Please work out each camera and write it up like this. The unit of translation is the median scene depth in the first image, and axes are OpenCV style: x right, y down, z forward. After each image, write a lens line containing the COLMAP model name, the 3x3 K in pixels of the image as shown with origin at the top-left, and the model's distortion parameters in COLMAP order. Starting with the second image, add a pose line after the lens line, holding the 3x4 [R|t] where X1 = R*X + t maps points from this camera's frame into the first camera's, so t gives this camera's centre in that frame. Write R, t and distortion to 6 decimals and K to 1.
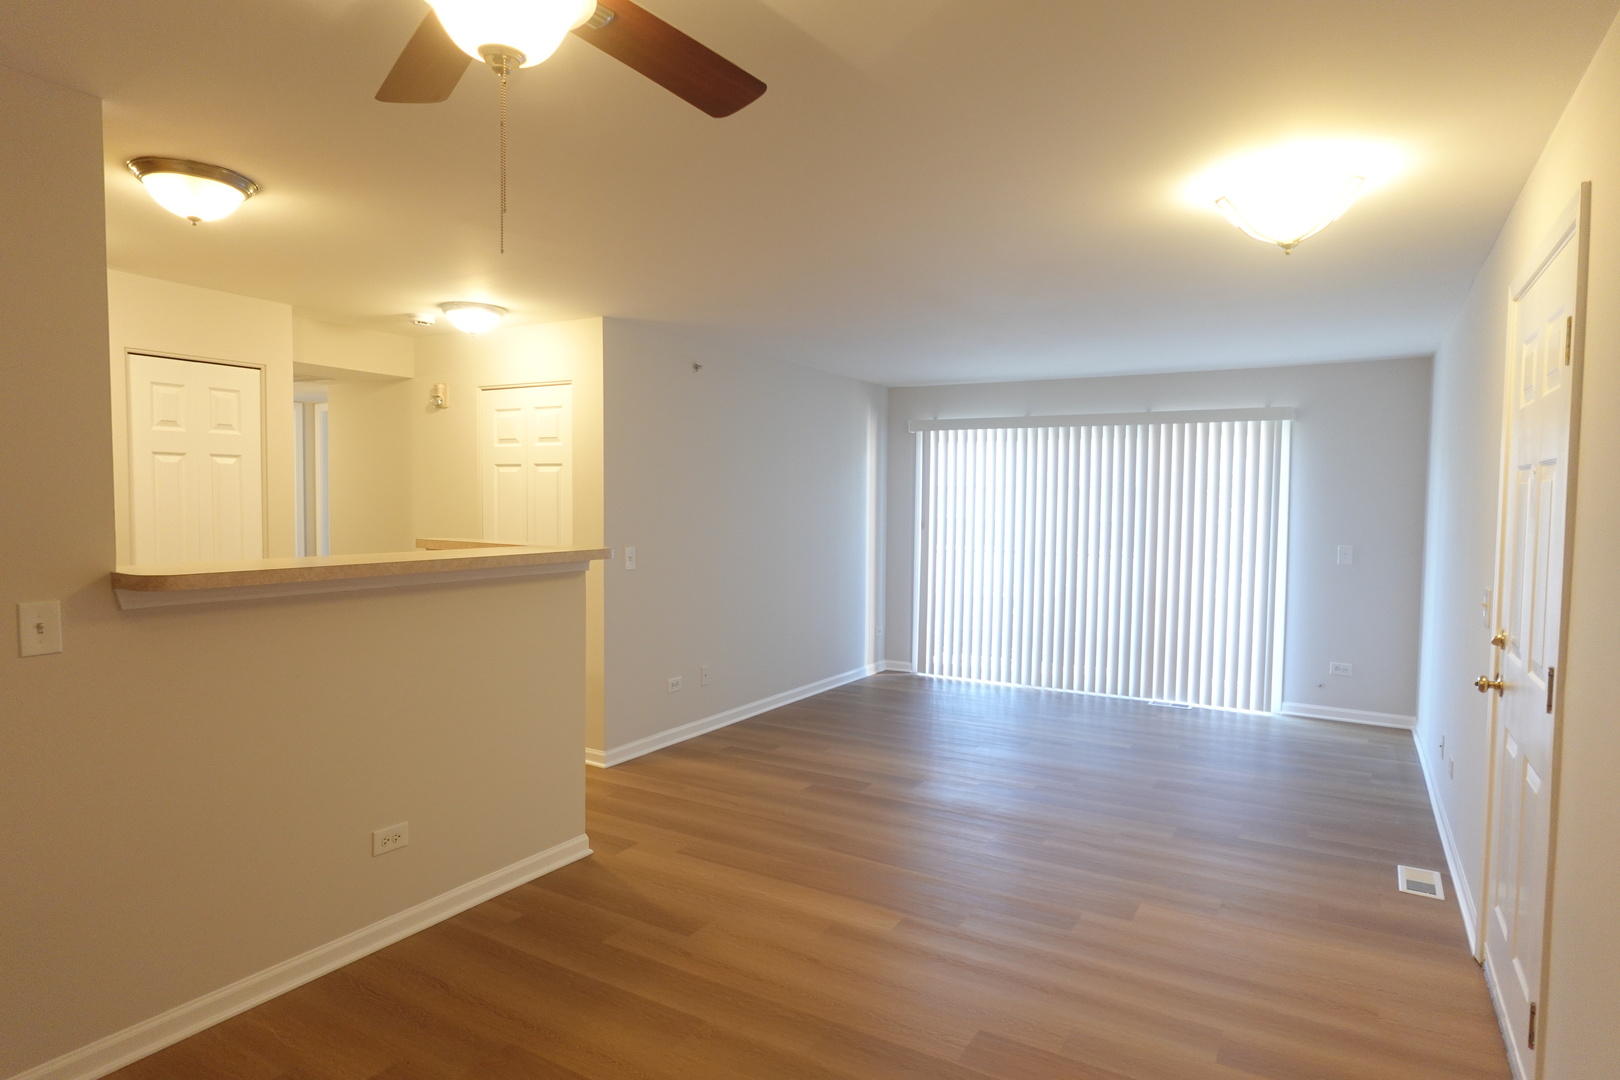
lens RADIAL K [[922.0, 0, 809.6], [0, 922.0, 543.4], [0, 0, 1]] dist [0.004355, 0.000686]
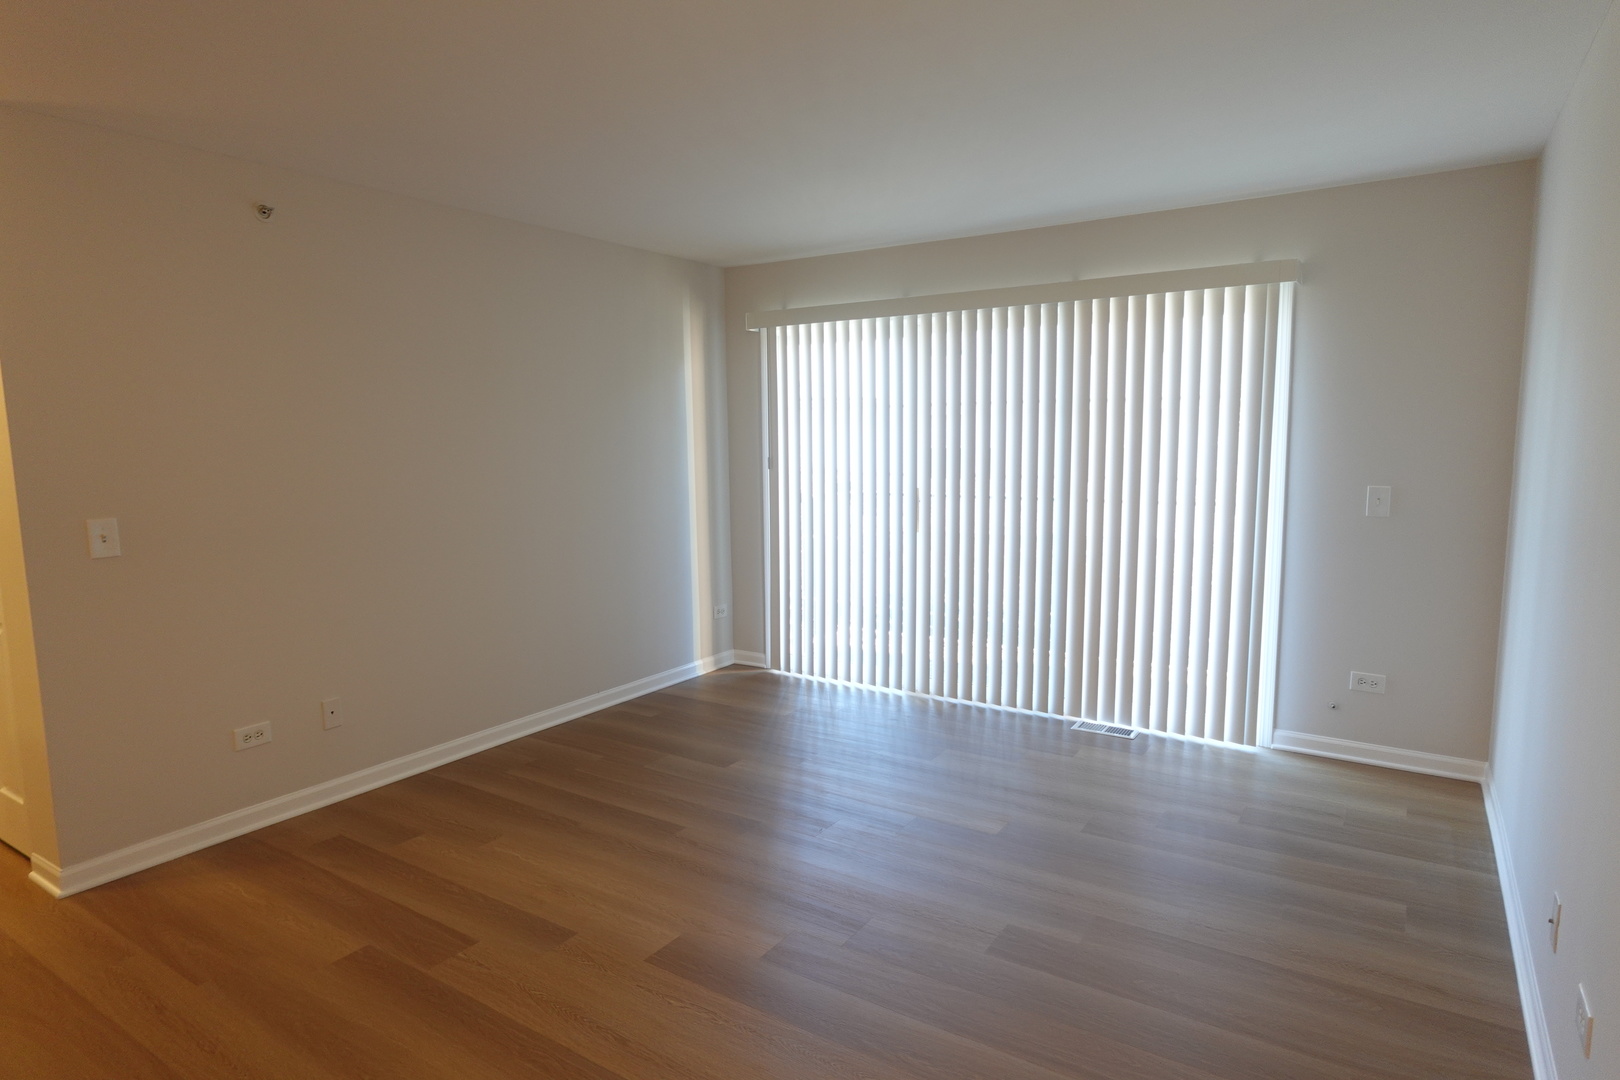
lens RADIAL K [[917.1, 0, 810.7], [0, 917.1, 543.0], [0, 0, 1]] dist [-0.005141, 0.004449]
pose [[0.998600, -0.016148, -0.050363, 0.220096], [0.019812, 0.997126, 0.073119, -0.011242], [0.049037, -0.074015, 0.996051, 0.351681]]
